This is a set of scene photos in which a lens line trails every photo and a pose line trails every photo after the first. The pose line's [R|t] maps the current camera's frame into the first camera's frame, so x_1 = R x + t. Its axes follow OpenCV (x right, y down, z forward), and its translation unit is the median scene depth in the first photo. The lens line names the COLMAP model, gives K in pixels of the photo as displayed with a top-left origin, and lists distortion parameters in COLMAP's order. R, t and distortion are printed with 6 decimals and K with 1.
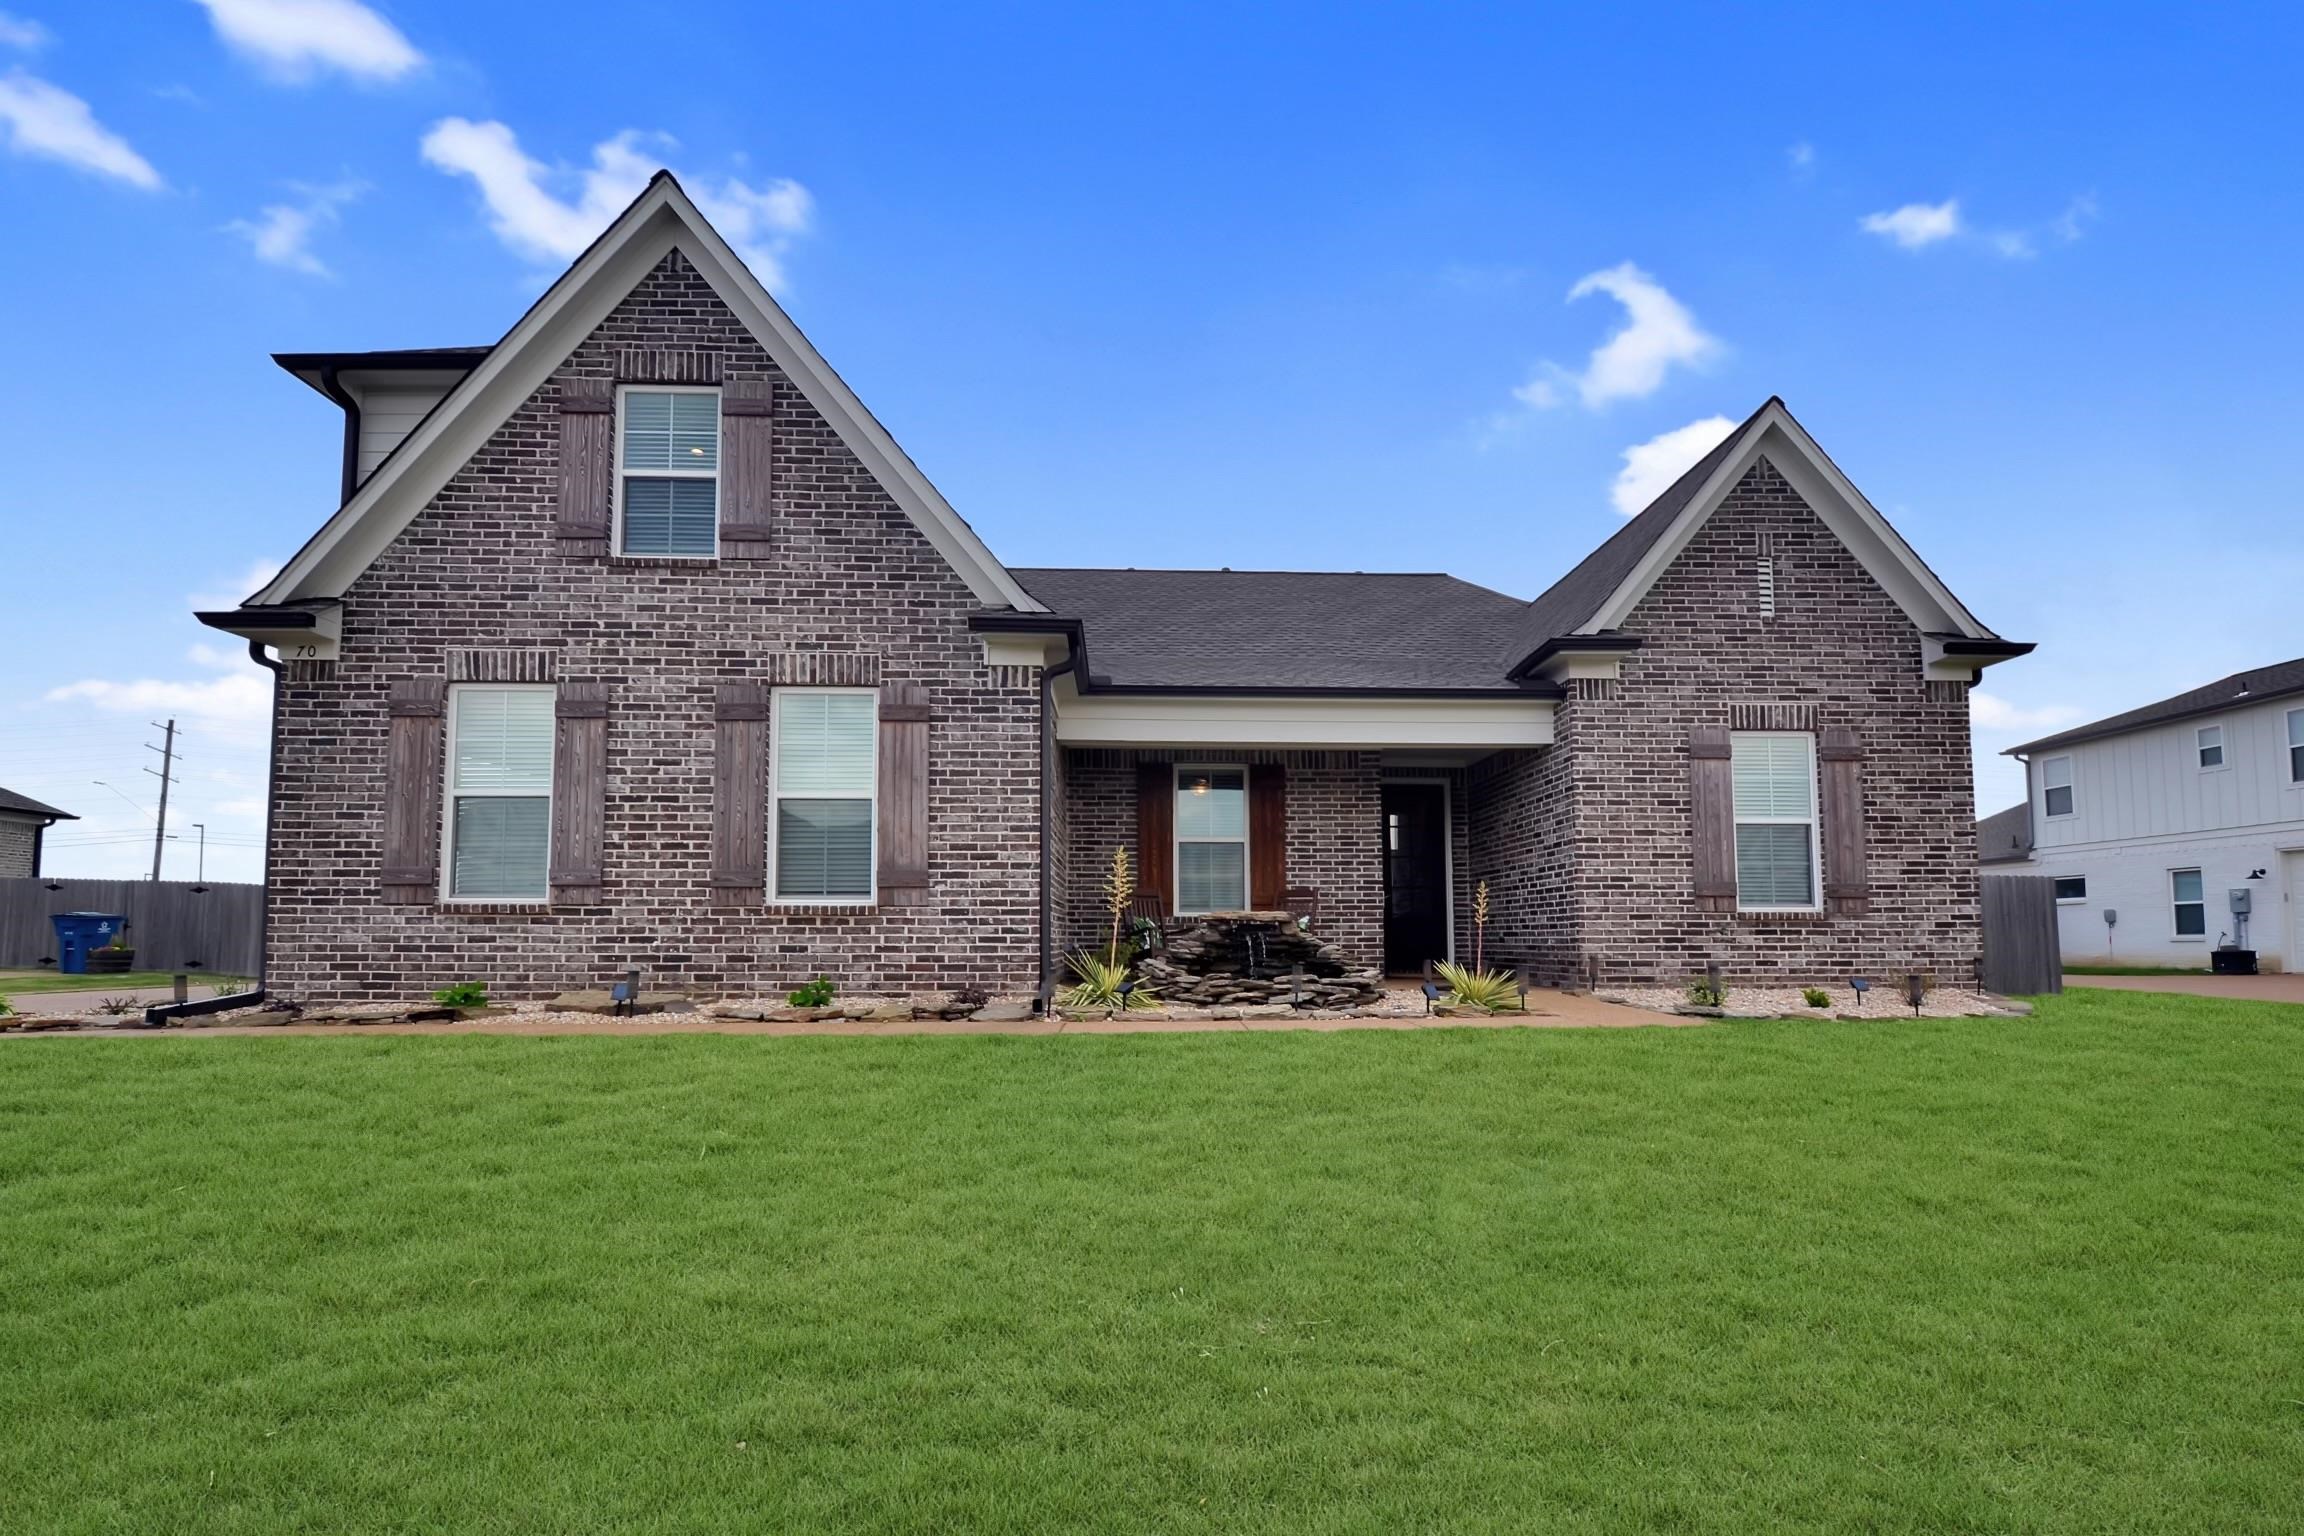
lens RADIAL K [[1026.3, 0, 1132.1], [0, 1026.3, 805.3], [0, 0, 1]] dist [-0.006402, -0.001403]
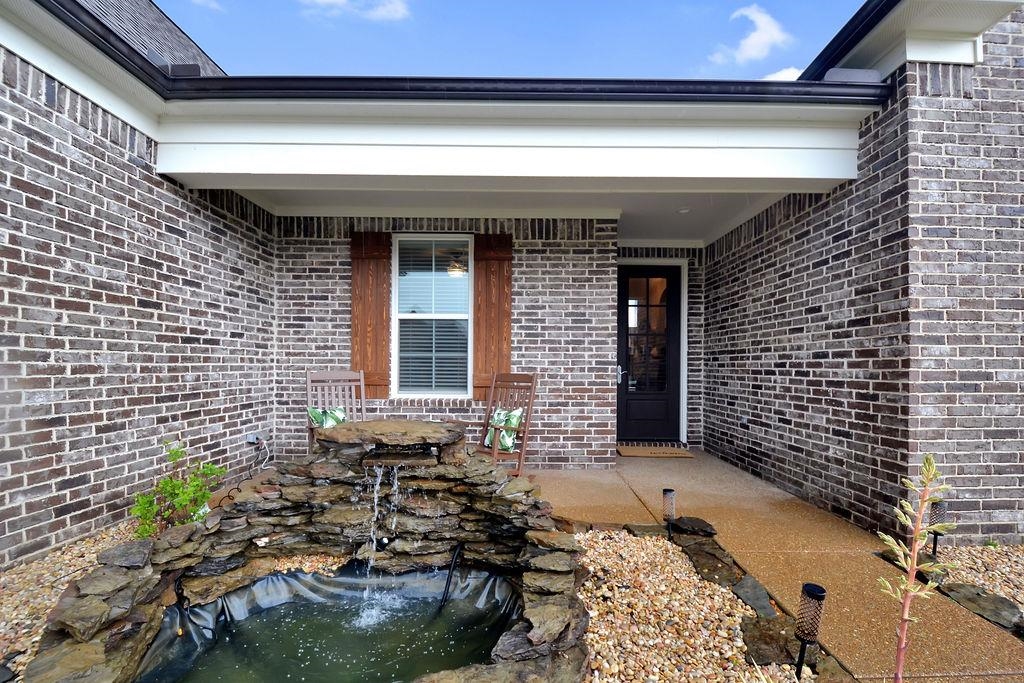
lens RADIAL K [[456.1, 0, 512.0], [0, 456.1, 340.5], [0, 0, 1]] dist [-0.006402, -0.001403]
pose [[0.999735, 0.004523, -0.022569, 0.200609], [-0.002800, 0.997118, 0.075818, 0.030211], [0.022847, -0.075734, 0.996866, 0.743372]]
